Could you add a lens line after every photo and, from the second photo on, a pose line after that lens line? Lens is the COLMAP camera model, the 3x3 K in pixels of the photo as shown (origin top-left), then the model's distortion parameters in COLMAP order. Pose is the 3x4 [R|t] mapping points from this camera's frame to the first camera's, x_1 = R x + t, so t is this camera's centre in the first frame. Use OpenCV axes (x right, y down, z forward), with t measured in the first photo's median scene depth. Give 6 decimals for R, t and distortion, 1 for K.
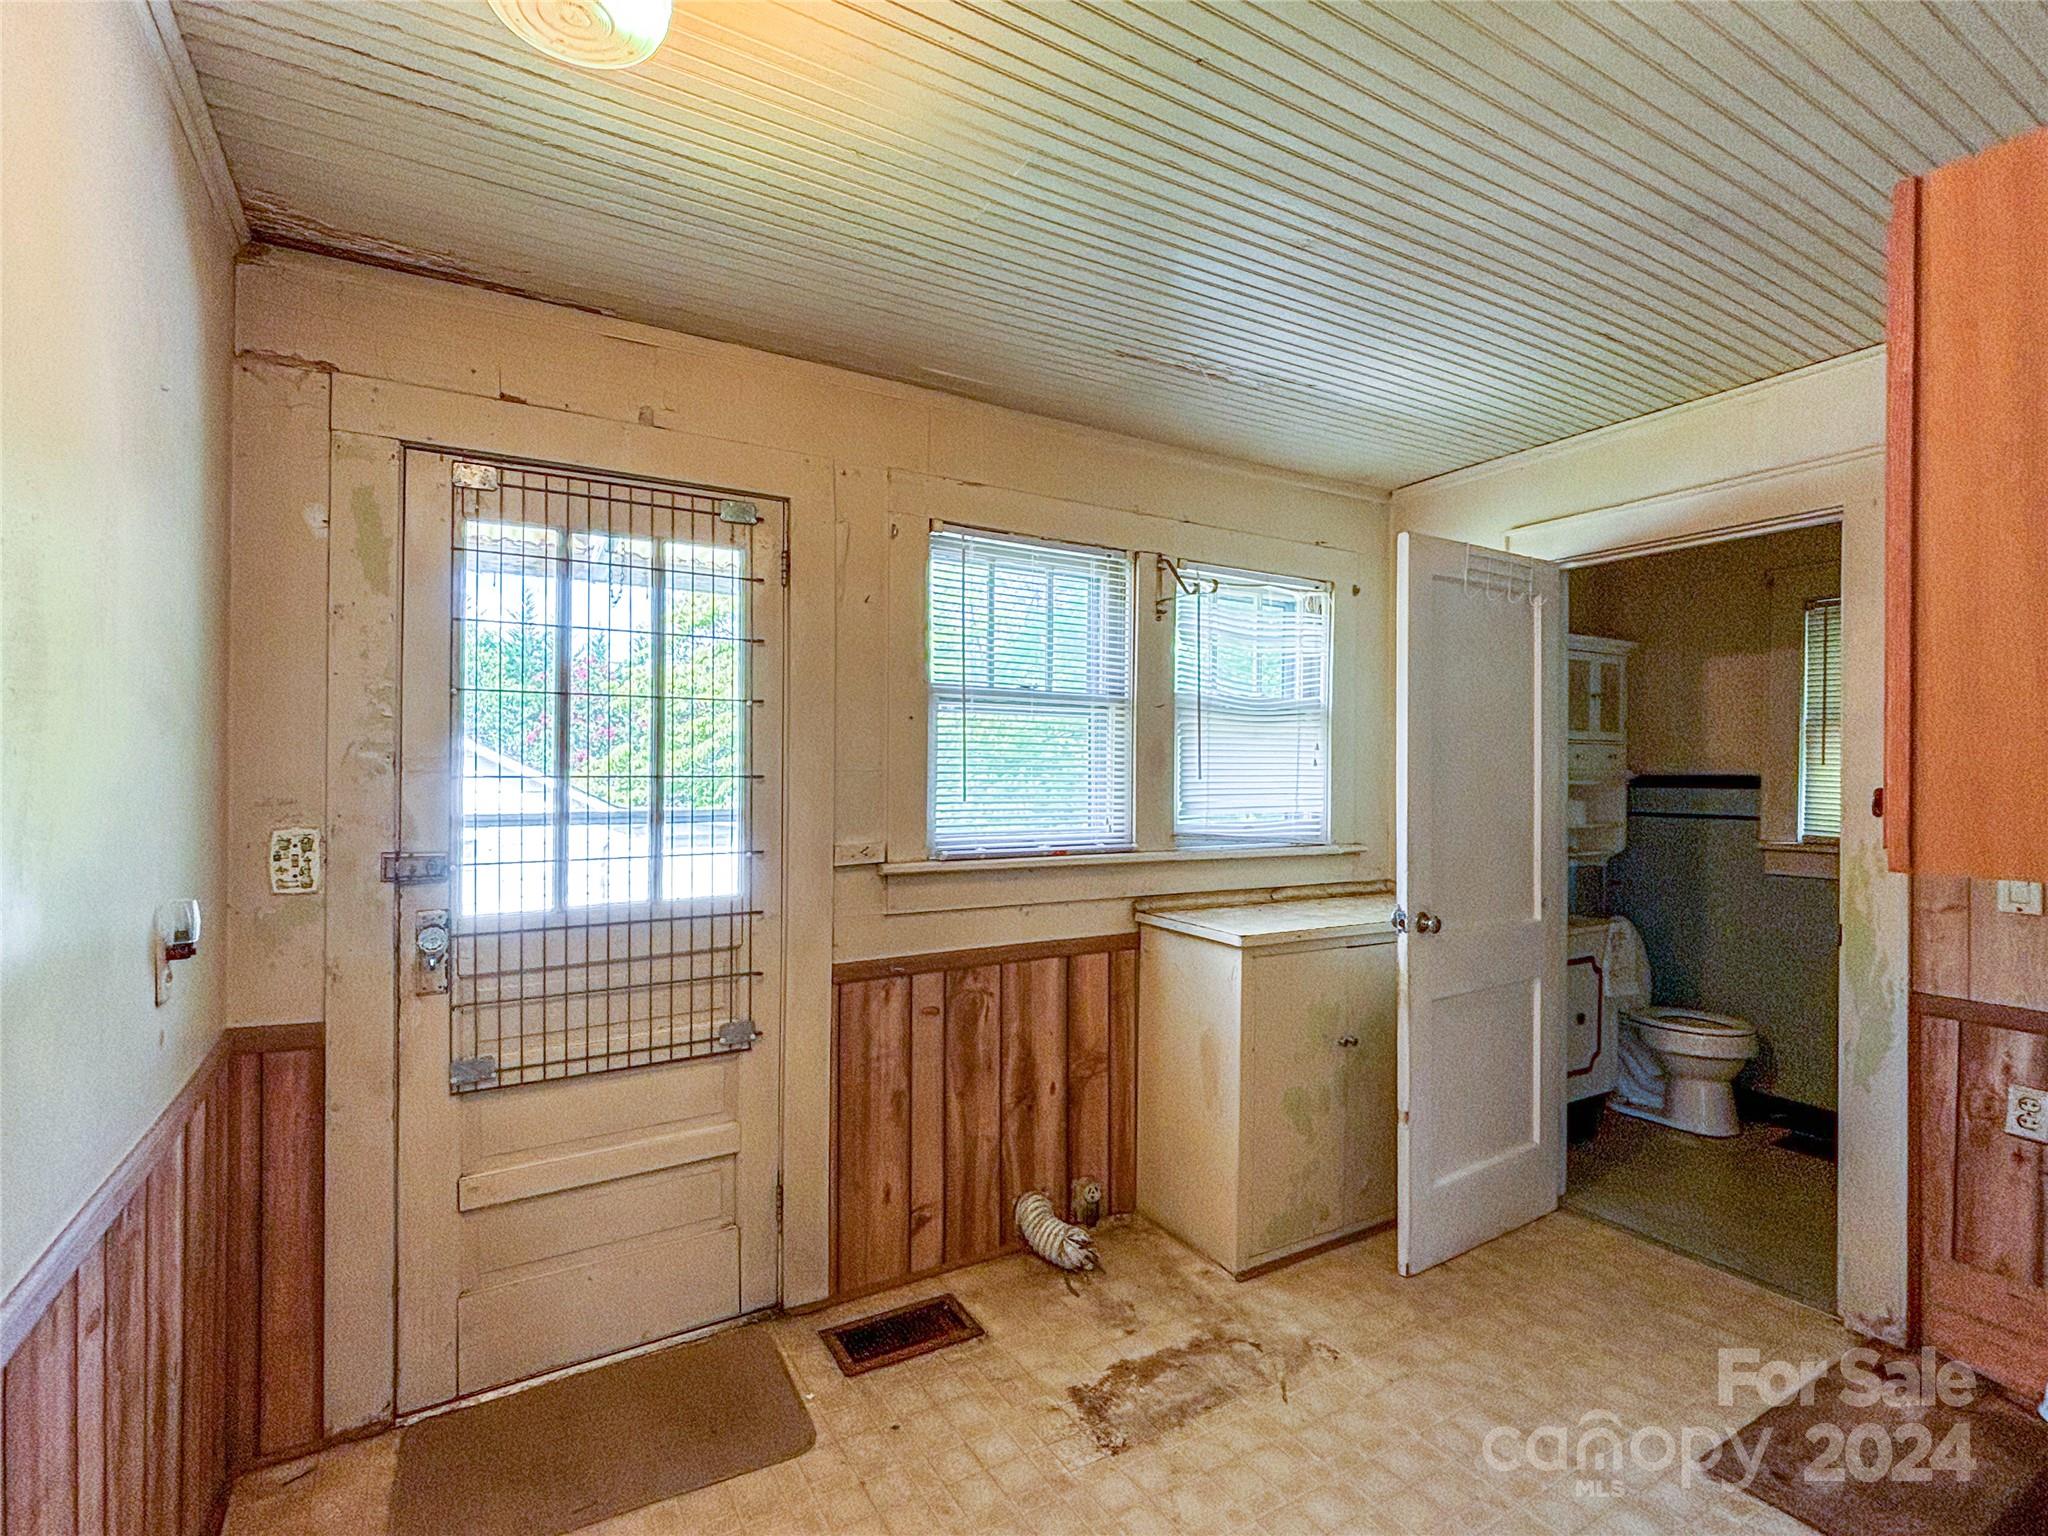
lens RADIAL K [[983.2, 0, 1037.0], [0, 983.2, 772.3], [0, 0, 1]] dist [-0.004647, -0.001256]
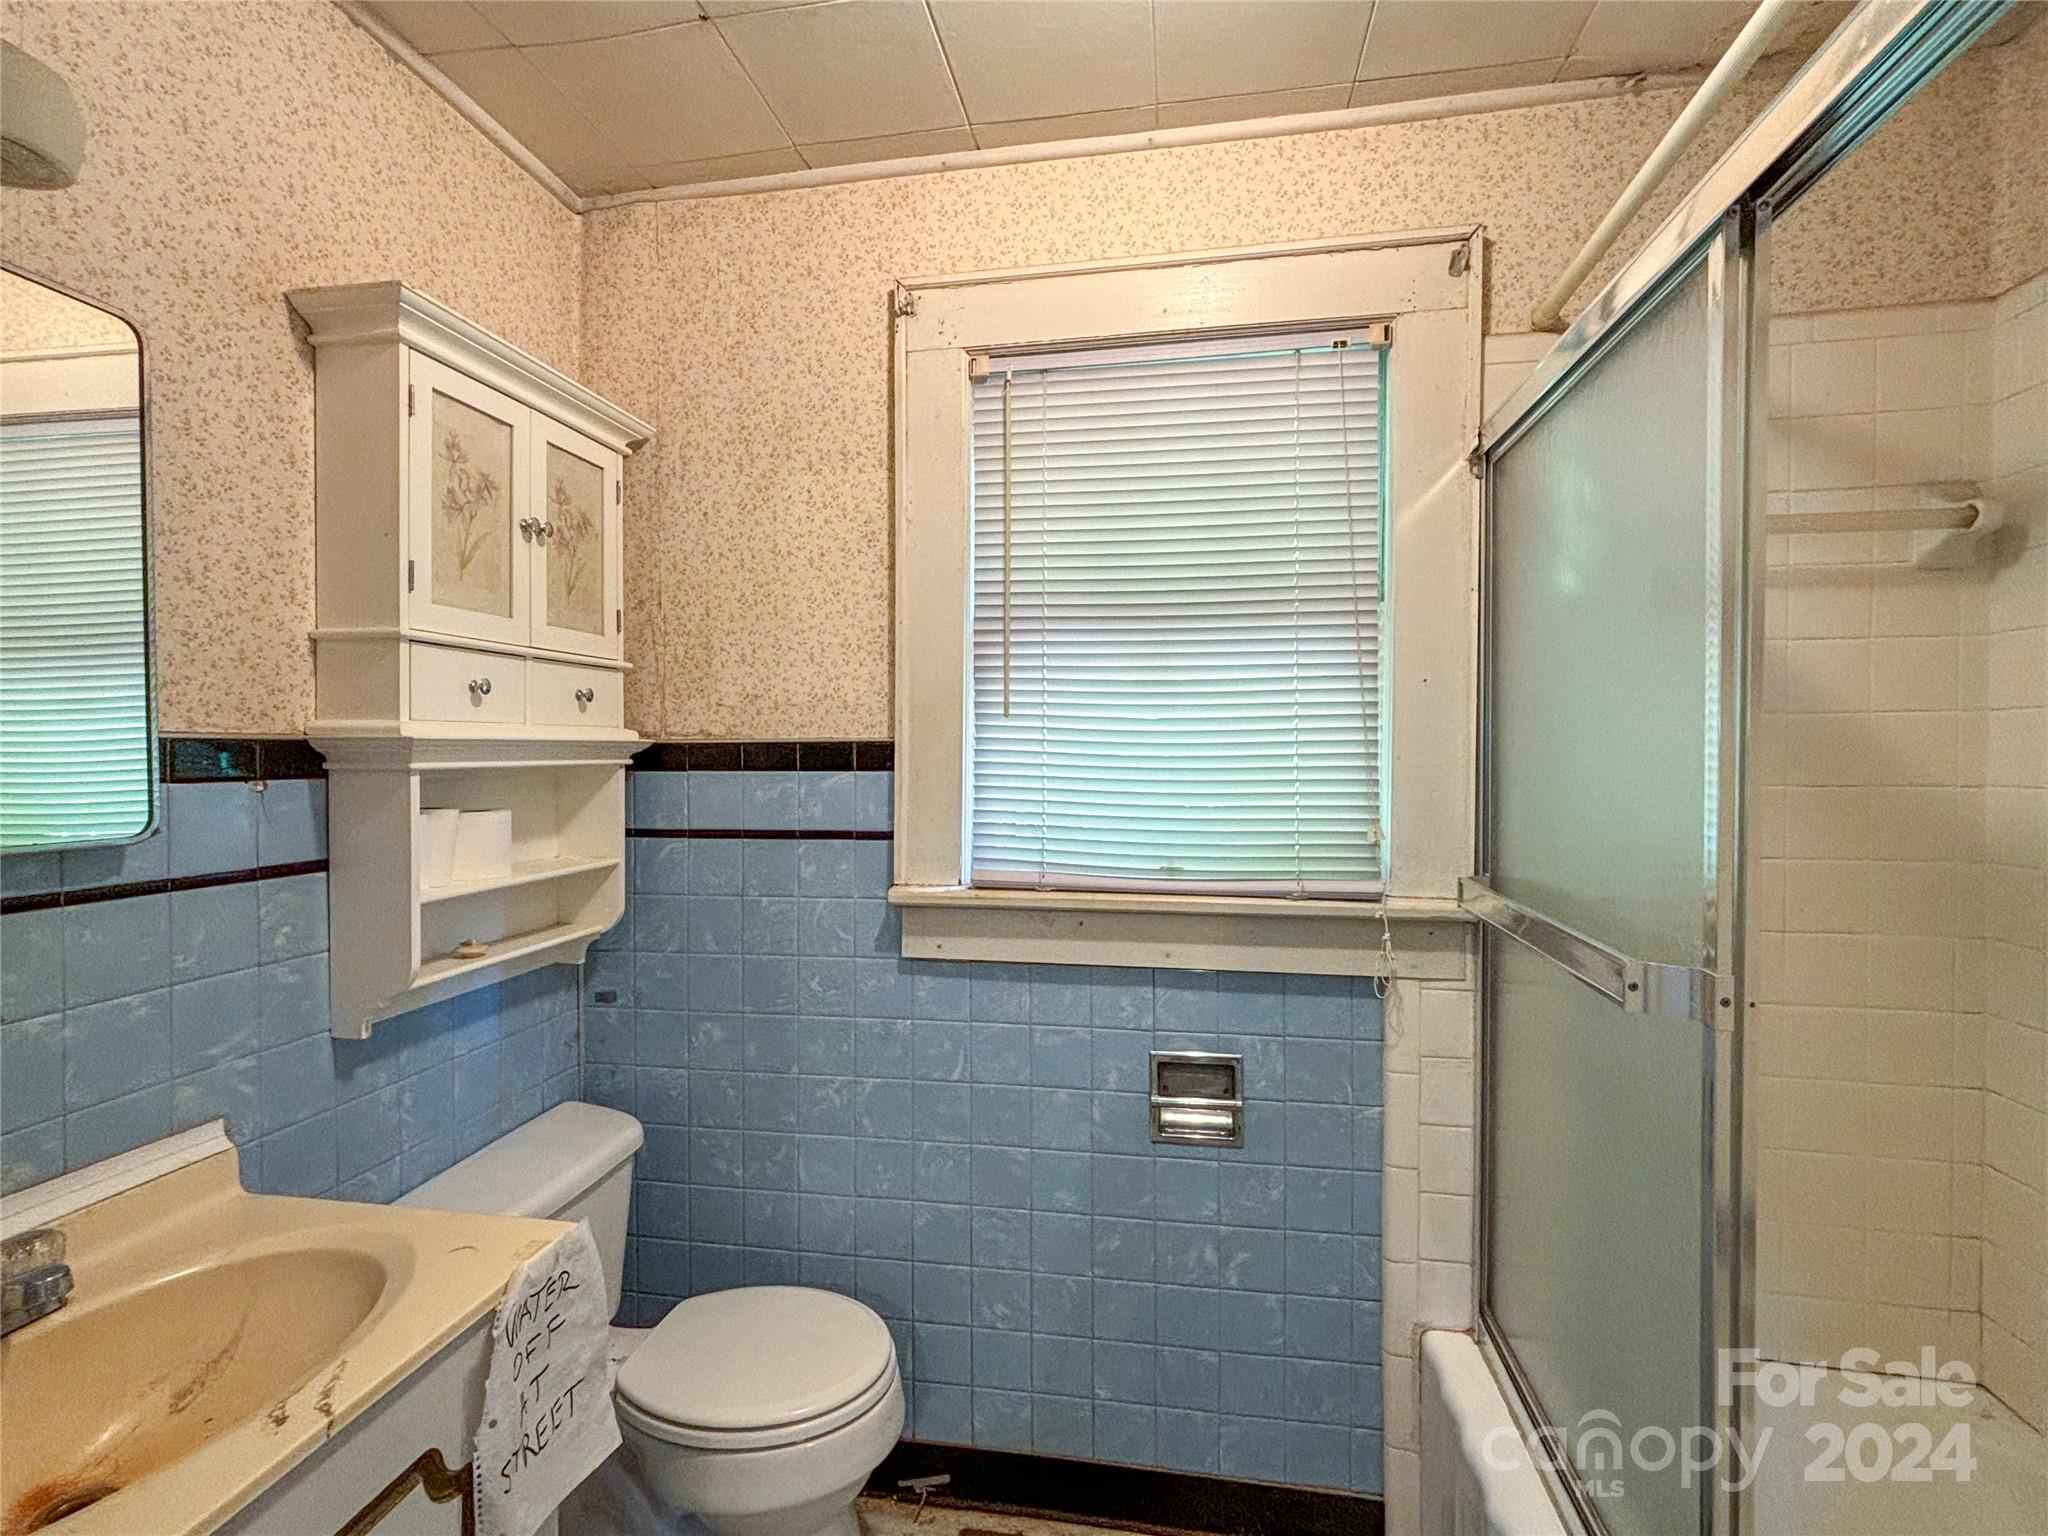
lens RADIAL K [[983.2, 0, 1031.7], [0, 983.2, 762.1], [0, 0, 1]] dist [-0.004647, -0.001256]
pose [[0.652530, -0.019068, 0.757523, 0.405236], [0.007929, 0.999800, 0.018337, 0.005534], [-0.757721, -0.005959, 0.652551, 0.607424]]
